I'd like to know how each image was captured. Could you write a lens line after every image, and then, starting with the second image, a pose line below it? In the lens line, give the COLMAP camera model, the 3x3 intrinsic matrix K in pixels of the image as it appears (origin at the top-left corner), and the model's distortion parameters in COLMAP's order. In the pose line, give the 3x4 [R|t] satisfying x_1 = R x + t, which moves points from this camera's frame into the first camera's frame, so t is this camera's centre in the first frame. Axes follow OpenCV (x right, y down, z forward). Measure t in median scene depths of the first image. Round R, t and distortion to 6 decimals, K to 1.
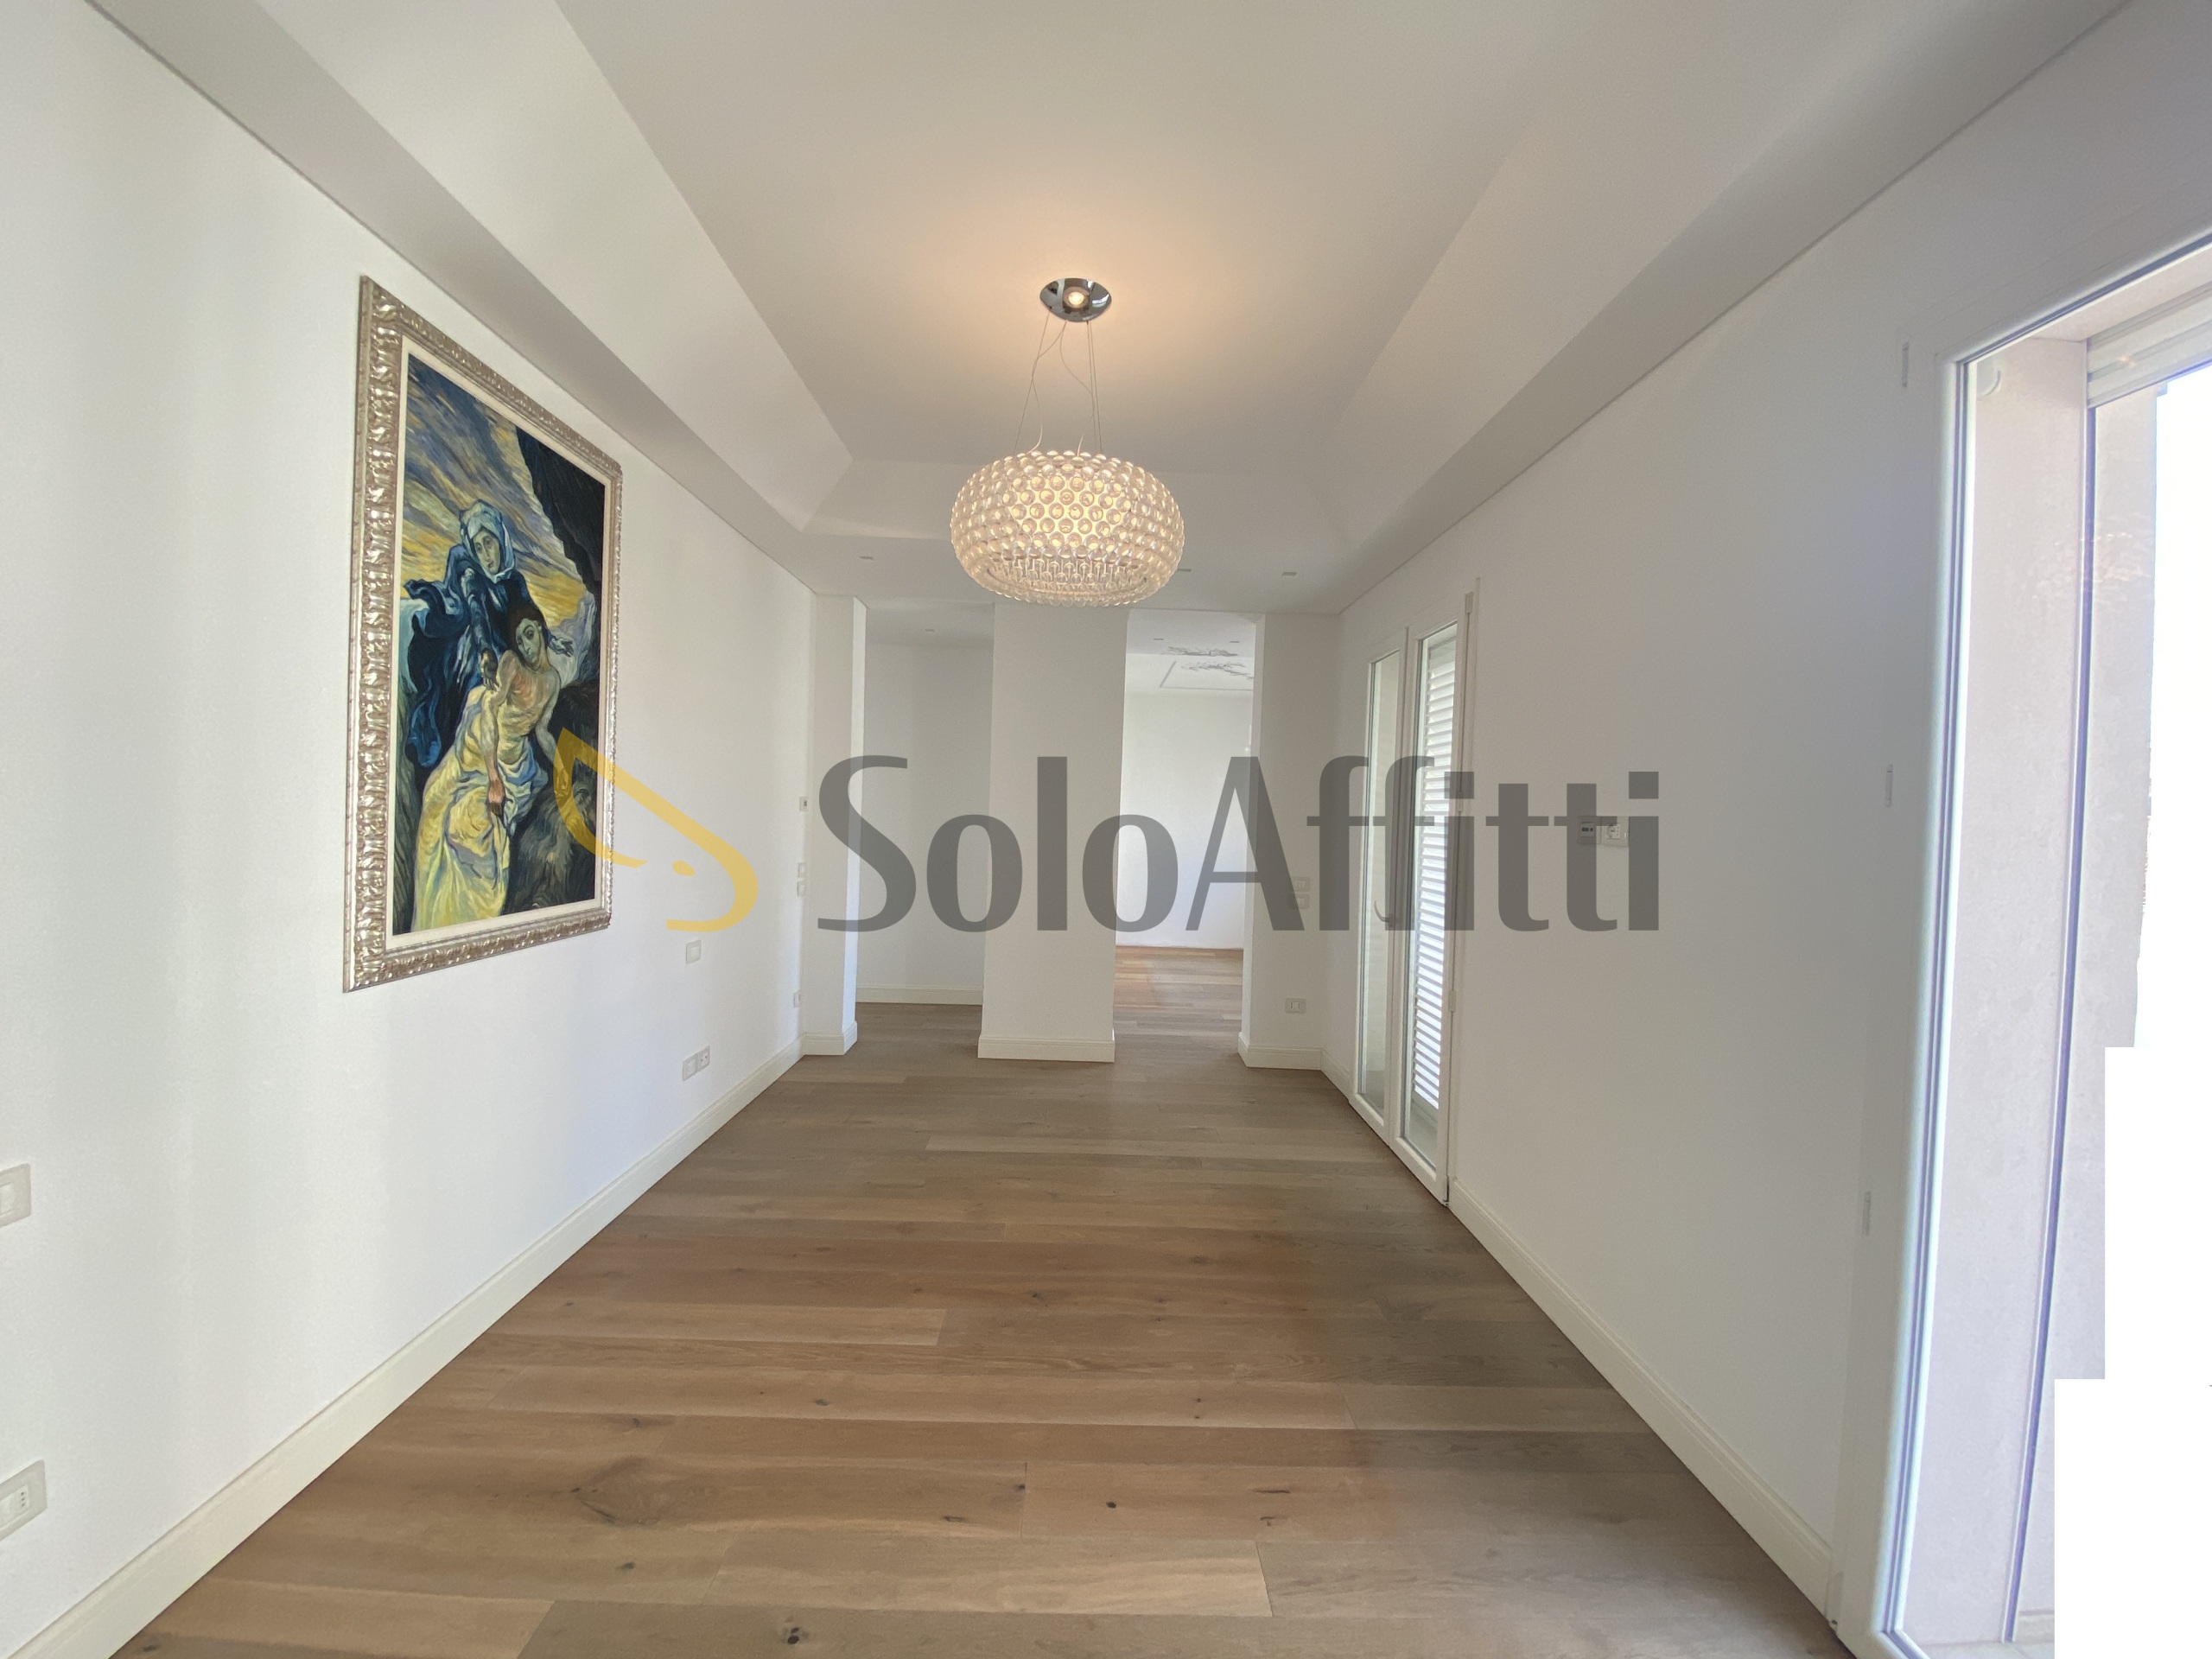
lens RADIAL K [[901.1, 0, 1106.0], [0, 901.1, 829.5], [0, 0, 1]] dist [0.030234, -0.023770]
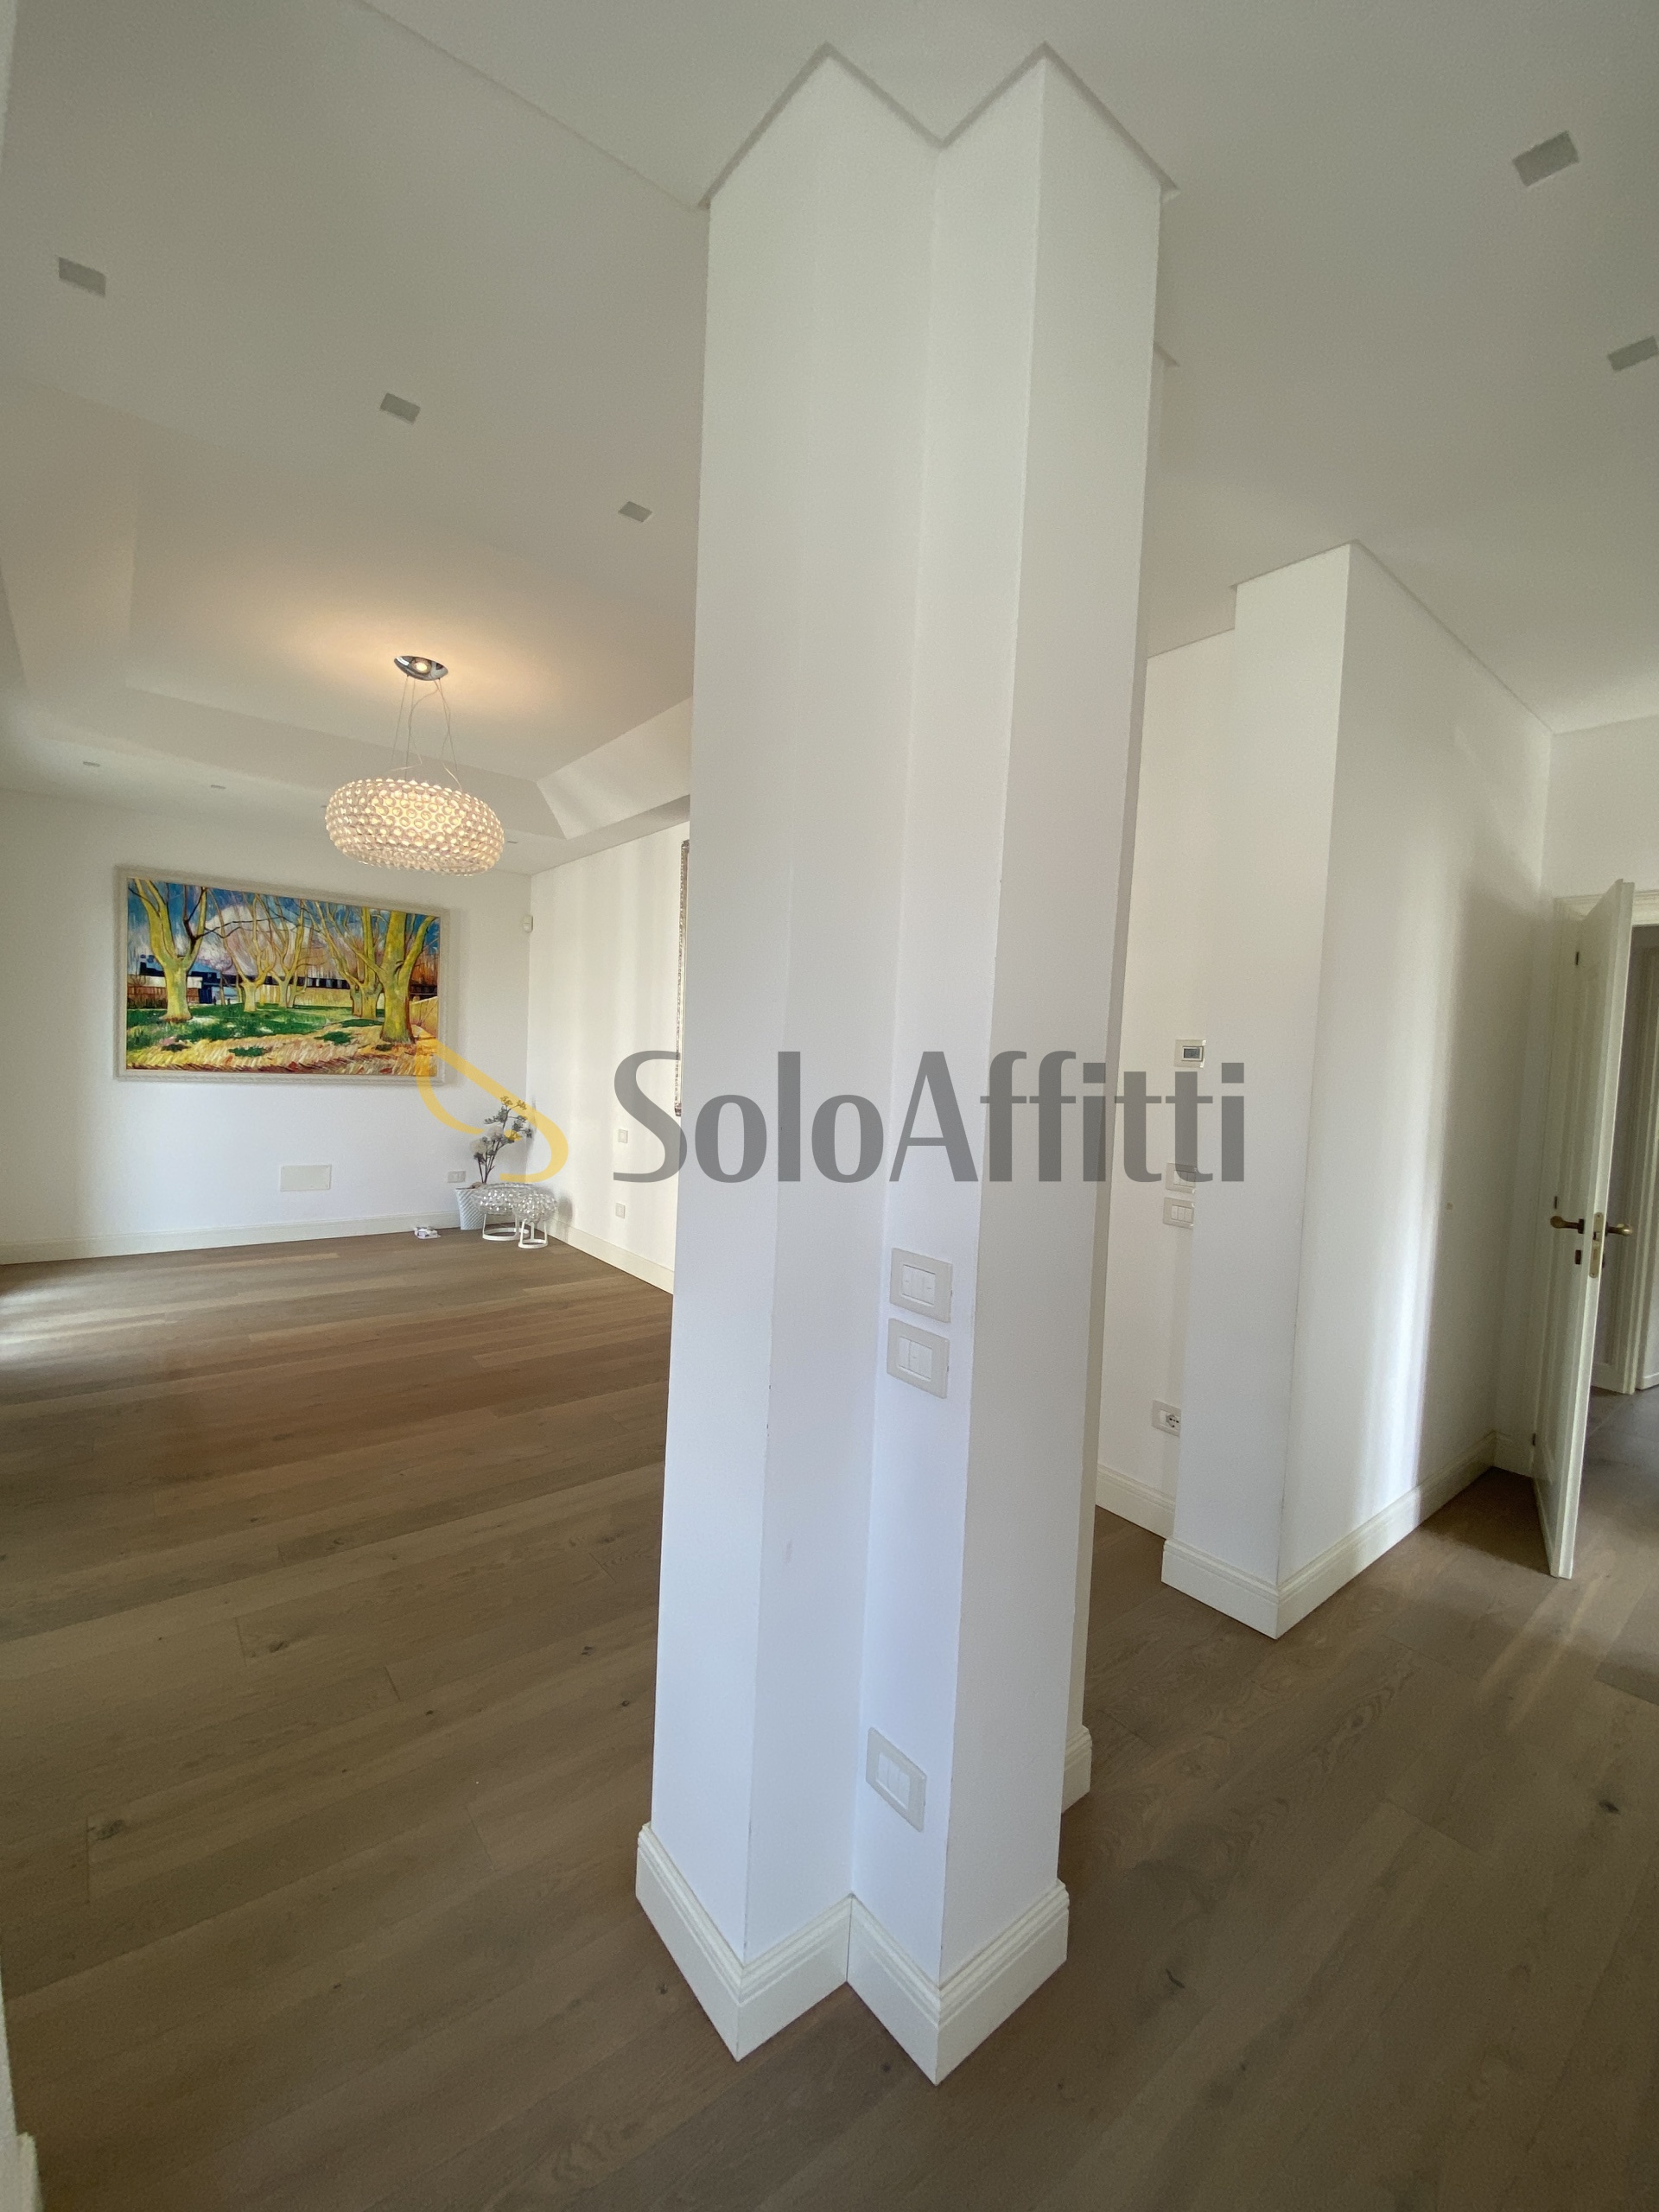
lens RADIAL K [[901.1, 0, 816.2], [0, 901.1, 1097.2], [0, 0, 1]] dist [0.030234, -0.023770]
pose [[-0.800781, -0.036055, -0.597871, 0.286313], [-0.081812, 0.995415, 0.049549, -0.019209], [0.593343, 0.088591, -0.800060, 2.476992]]
